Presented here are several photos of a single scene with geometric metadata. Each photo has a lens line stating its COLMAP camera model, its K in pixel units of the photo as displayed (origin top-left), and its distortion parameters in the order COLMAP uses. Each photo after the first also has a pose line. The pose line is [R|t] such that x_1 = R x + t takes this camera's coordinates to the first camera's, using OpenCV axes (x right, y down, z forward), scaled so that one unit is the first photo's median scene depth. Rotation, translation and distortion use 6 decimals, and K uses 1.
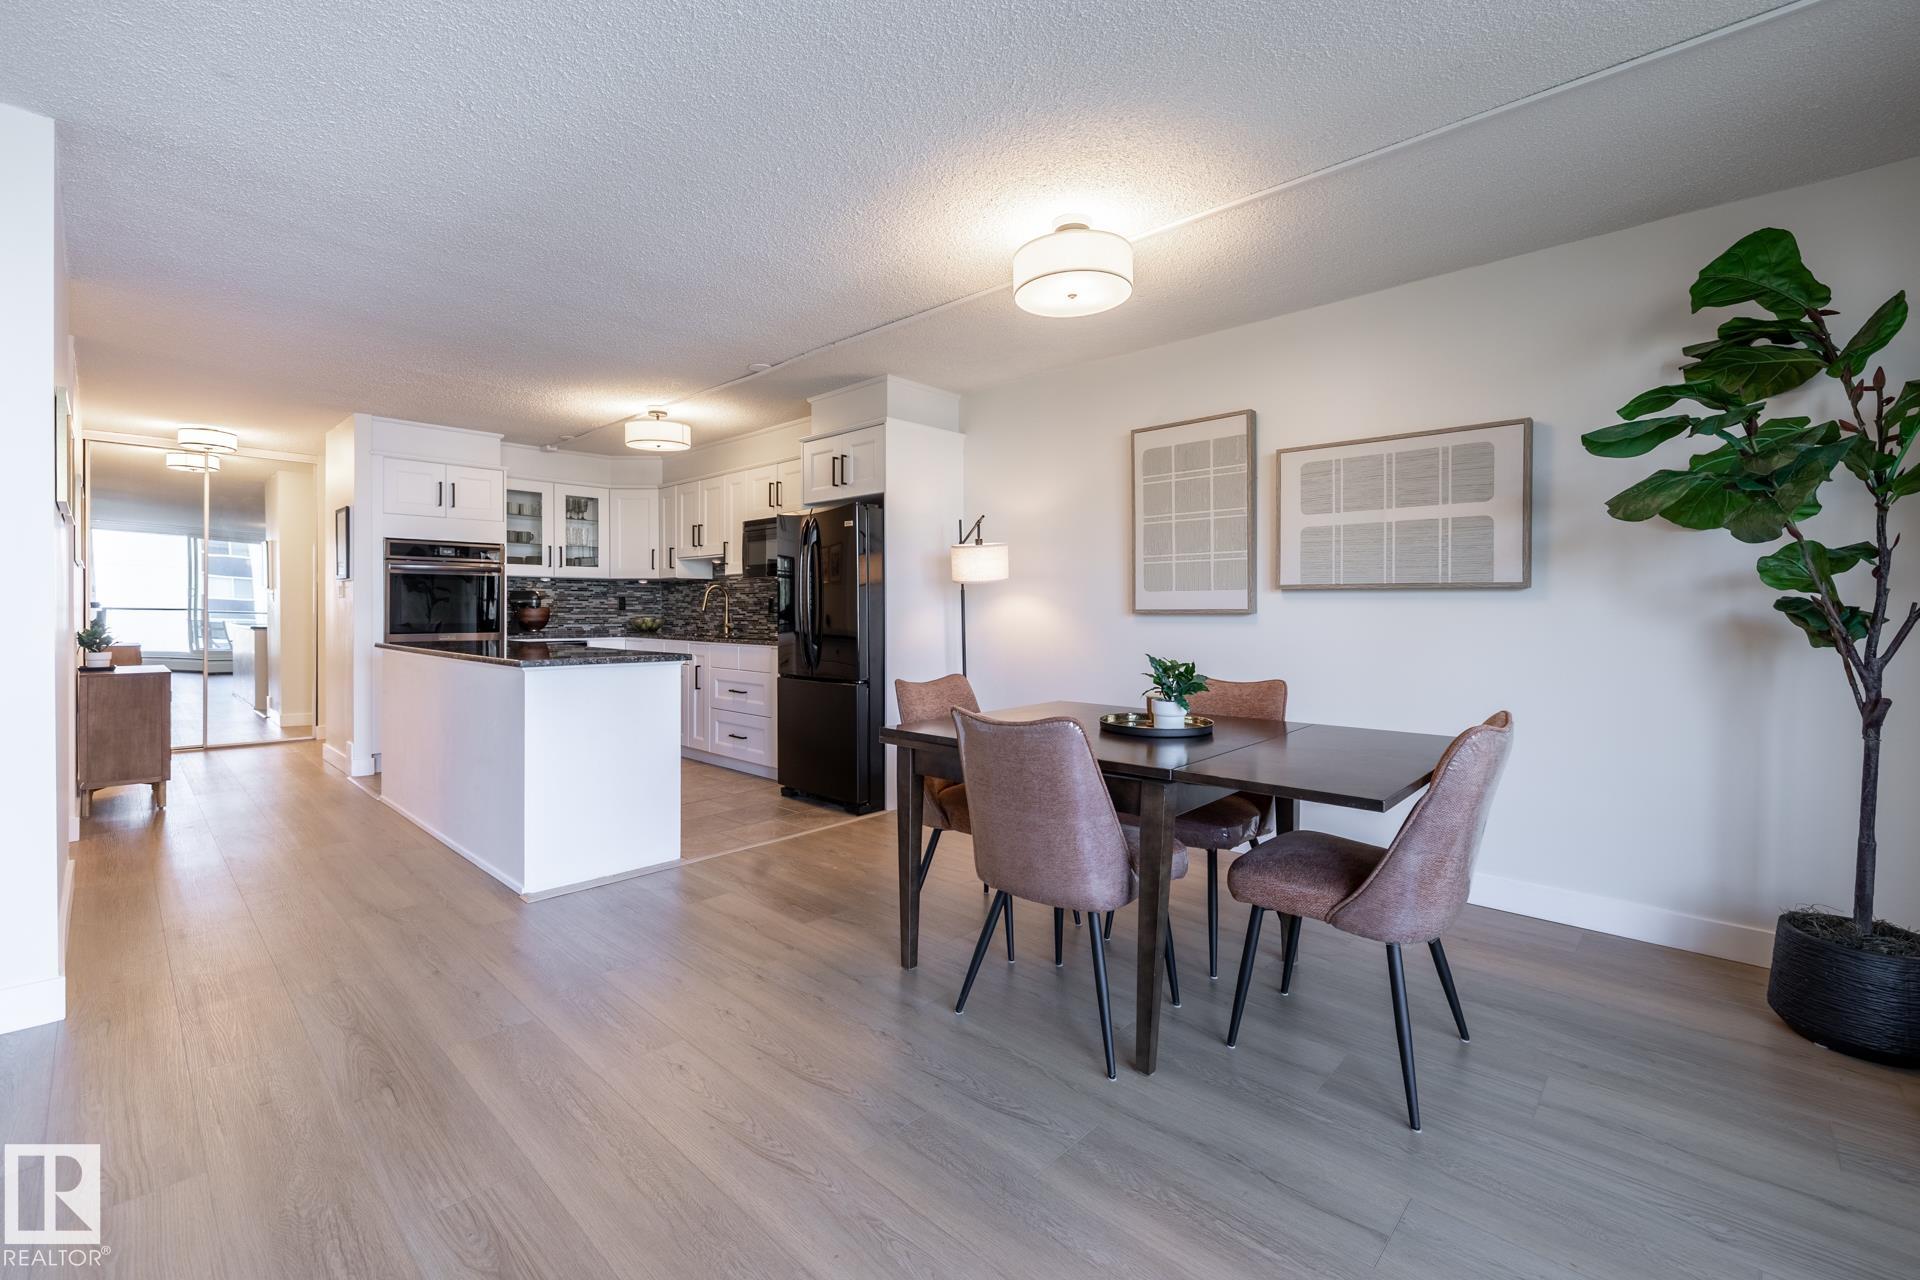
lens RADIAL K [[764.3, 0, 925.9], [0, 764.3, 618.9], [0, 0, 1]] dist [0.001166, -0.000088]
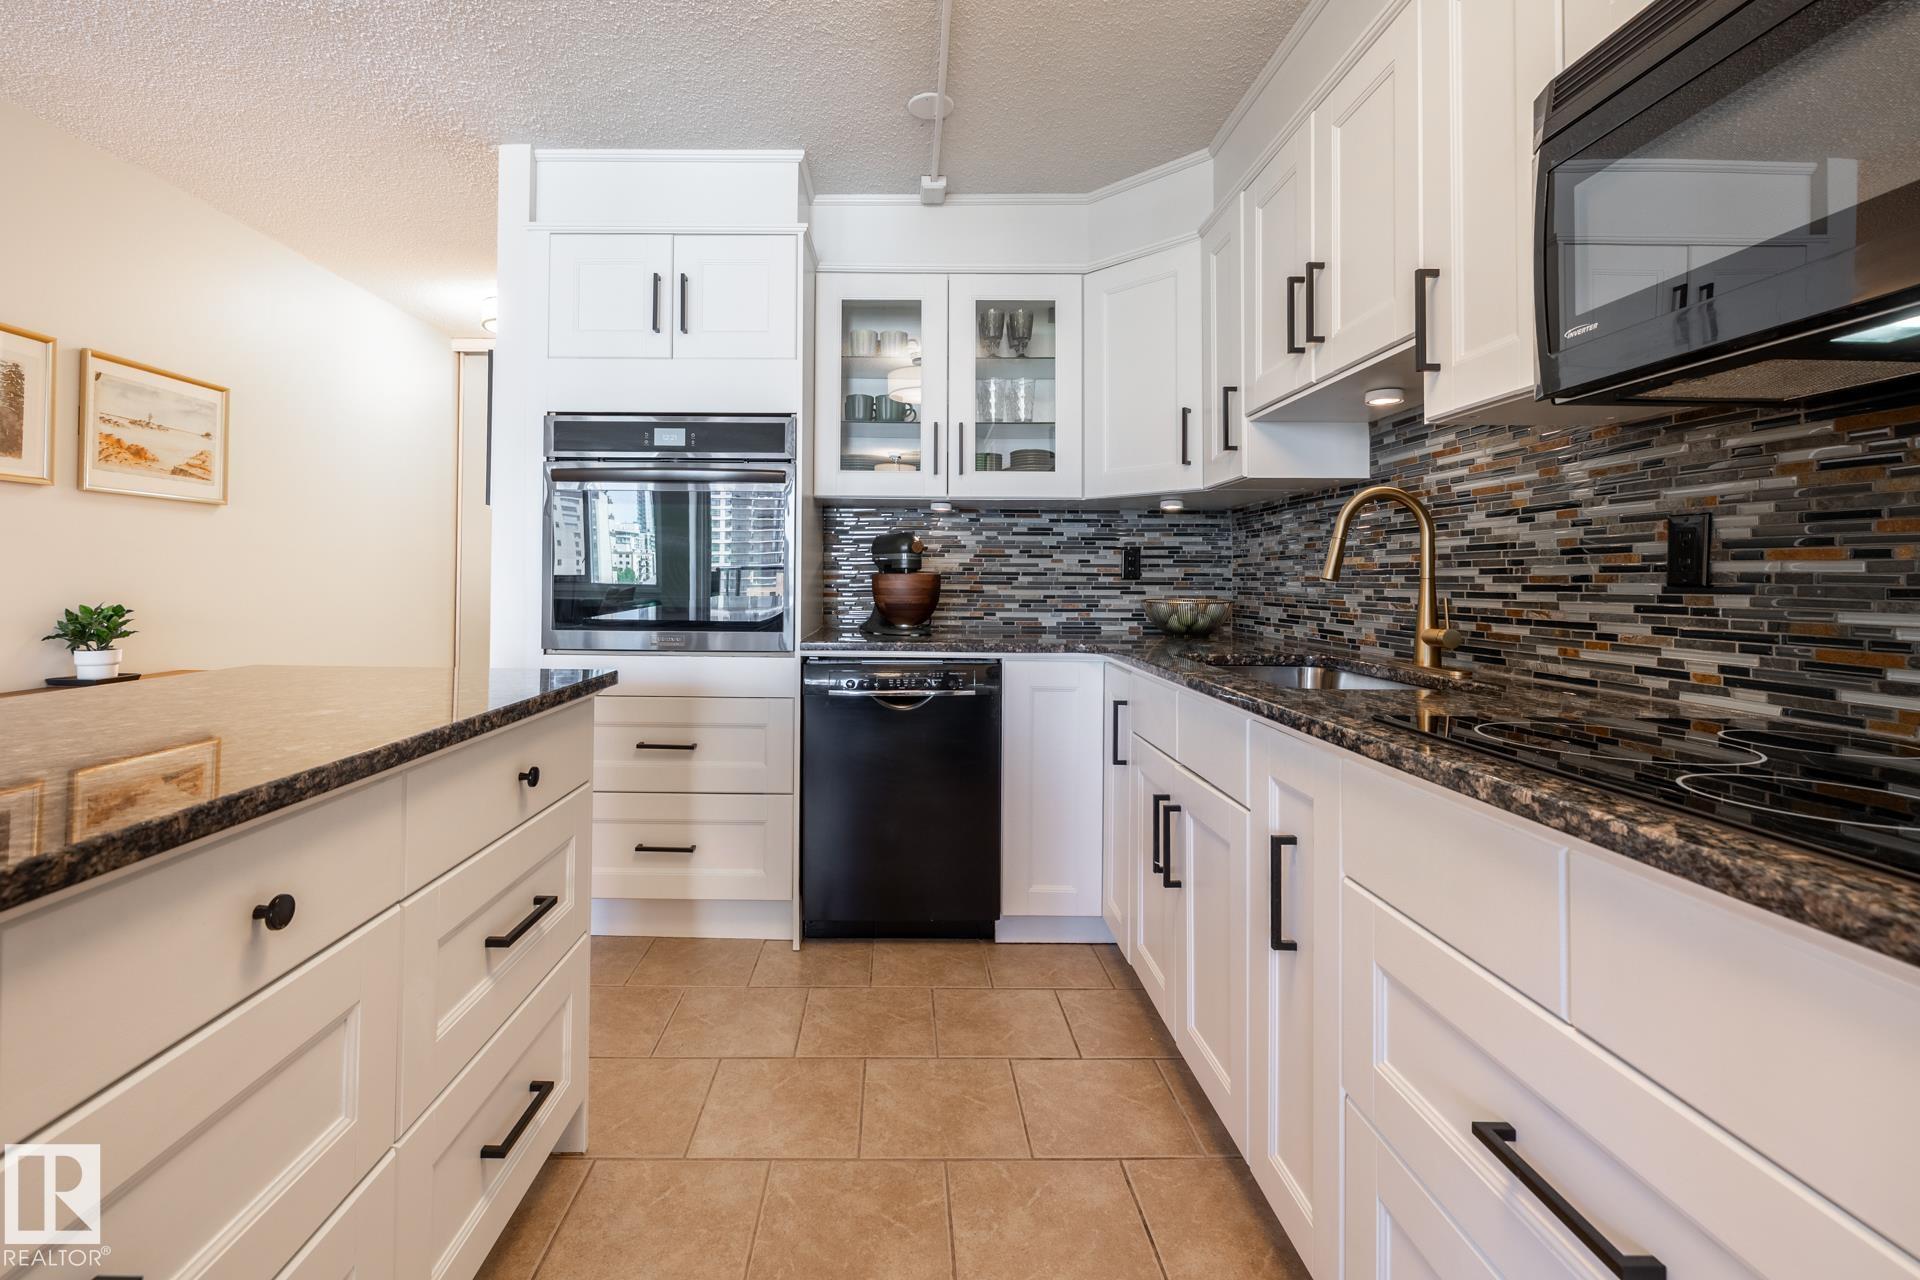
lens RADIAL K [[843.3, 0, 905.2], [0, 843.3, 562.9], [0, 0, 1]] dist [-0.000821, 0.000095]
pose [[0.704905, -0.013043, -0.709181, -0.181435], [-0.011845, 0.999475, -0.030155, -0.005991], [0.709202, 0.029657, 0.704381, 0.668358]]
